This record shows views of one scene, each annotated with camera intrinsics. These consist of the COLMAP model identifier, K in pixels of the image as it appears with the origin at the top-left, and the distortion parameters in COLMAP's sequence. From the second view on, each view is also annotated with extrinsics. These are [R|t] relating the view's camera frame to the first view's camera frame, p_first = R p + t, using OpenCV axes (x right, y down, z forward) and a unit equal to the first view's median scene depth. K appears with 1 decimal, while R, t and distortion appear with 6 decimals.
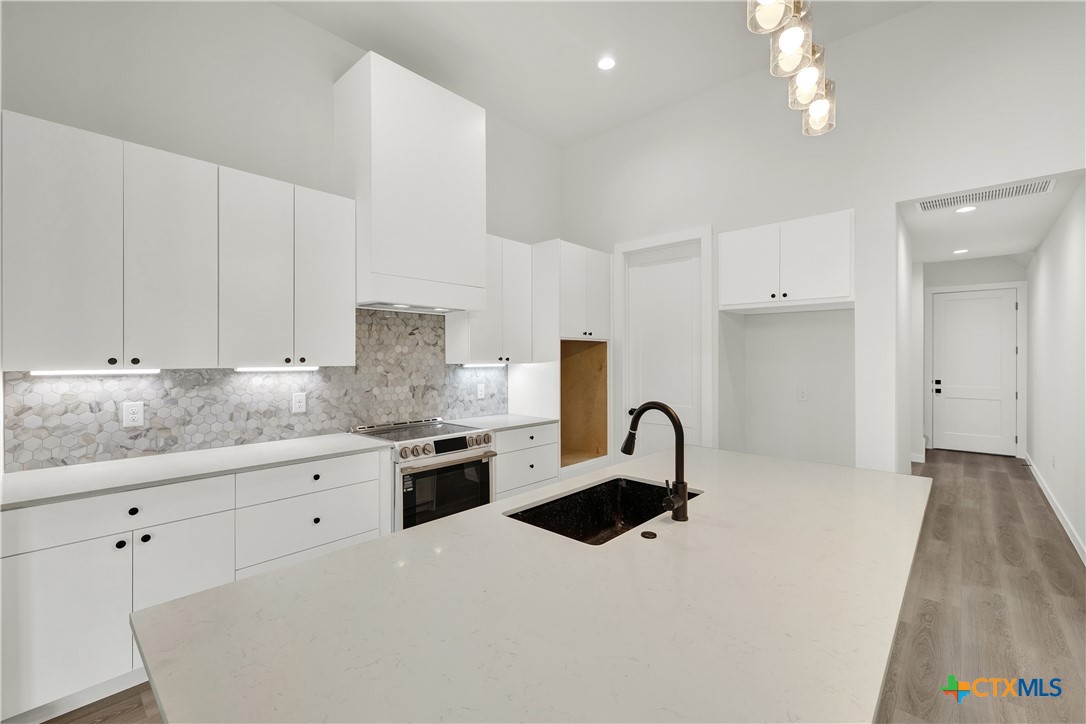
lens RADIAL K [[475.1, 0, 539.6], [0, 475.1, 358.6], [0, 0, 1]] dist [0.002446, 0.000565]
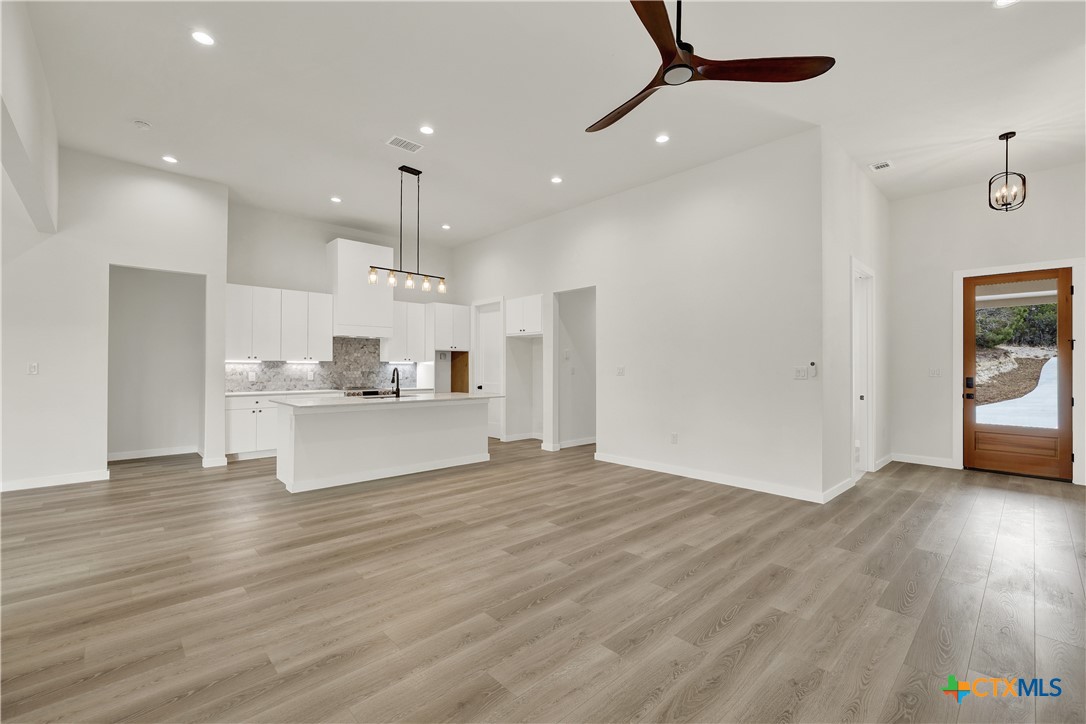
lens RADIAL K [[464.3, 0, 530.3], [0, 464.3, 362.7], [0, 0, 1]] dist [0.000847, 0.000256]
pose [[0.995730, 0.003587, -0.092246, 0.803255], [-0.004531, 0.999939, -0.010024, 0.040060], [0.092205, 0.010399, 0.995686, -1.223650]]
